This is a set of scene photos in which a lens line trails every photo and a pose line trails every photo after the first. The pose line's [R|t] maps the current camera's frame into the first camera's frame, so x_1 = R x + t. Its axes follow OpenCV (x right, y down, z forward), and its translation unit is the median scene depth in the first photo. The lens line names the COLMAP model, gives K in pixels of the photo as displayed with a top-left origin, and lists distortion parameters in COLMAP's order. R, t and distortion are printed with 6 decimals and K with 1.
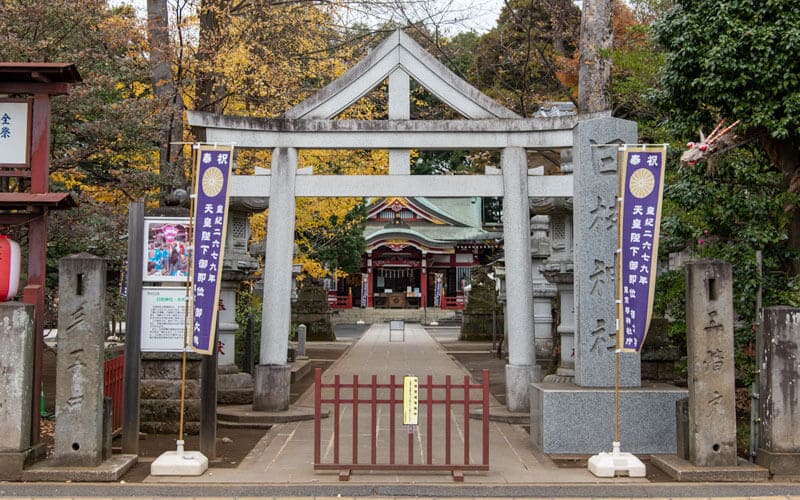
lens RADIAL K [[1166.5, 0, 400.0], [0, 1166.5, 250.0], [0, 0, 1]] dist [-0.000495, 0.006218]
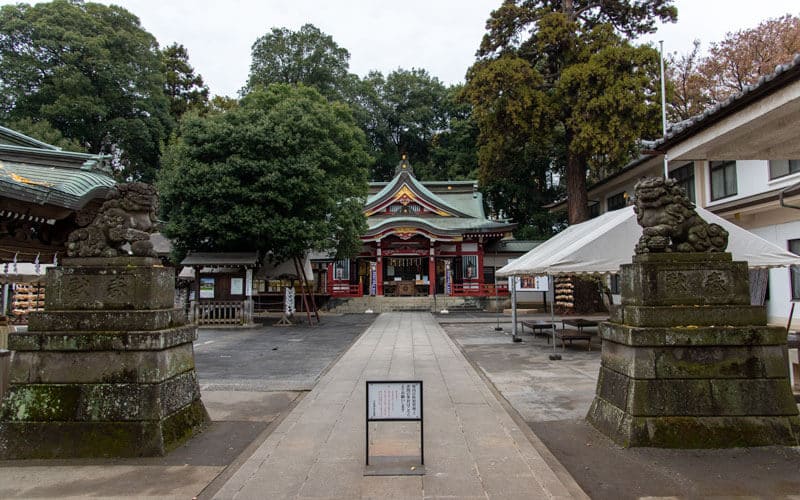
lens RADIAL K [[541.5, 0, 400.0], [0, 541.5, 250.0], [0, 0, 1]] dist [-0.040051, 0.000752]
pose [[0.999747, -0.014580, -0.017147, 0.000533], [0.014179, 0.999629, -0.023253, 0.020487], [0.017480, 0.023004, 0.999583, 0.522317]]
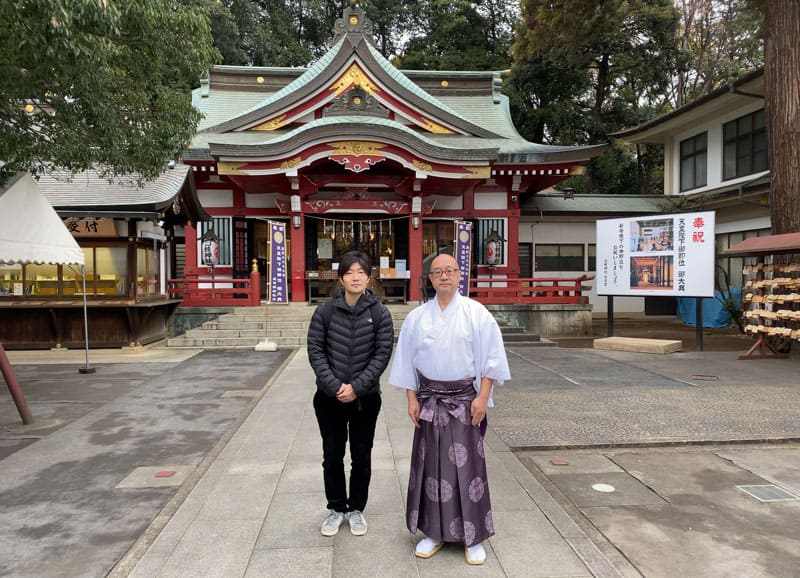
lens RADIAL K [[595.0, 0, 400.0], [0, 595.0, 289.0], [0, 0, 1]] dist [0.005282, 0.000210]
pose [[0.997047, -0.011307, 0.075951, -0.004002], [0.006989, 0.998356, 0.056889, 0.030917], [-0.076469, -0.056190, 0.995487, 0.765608]]
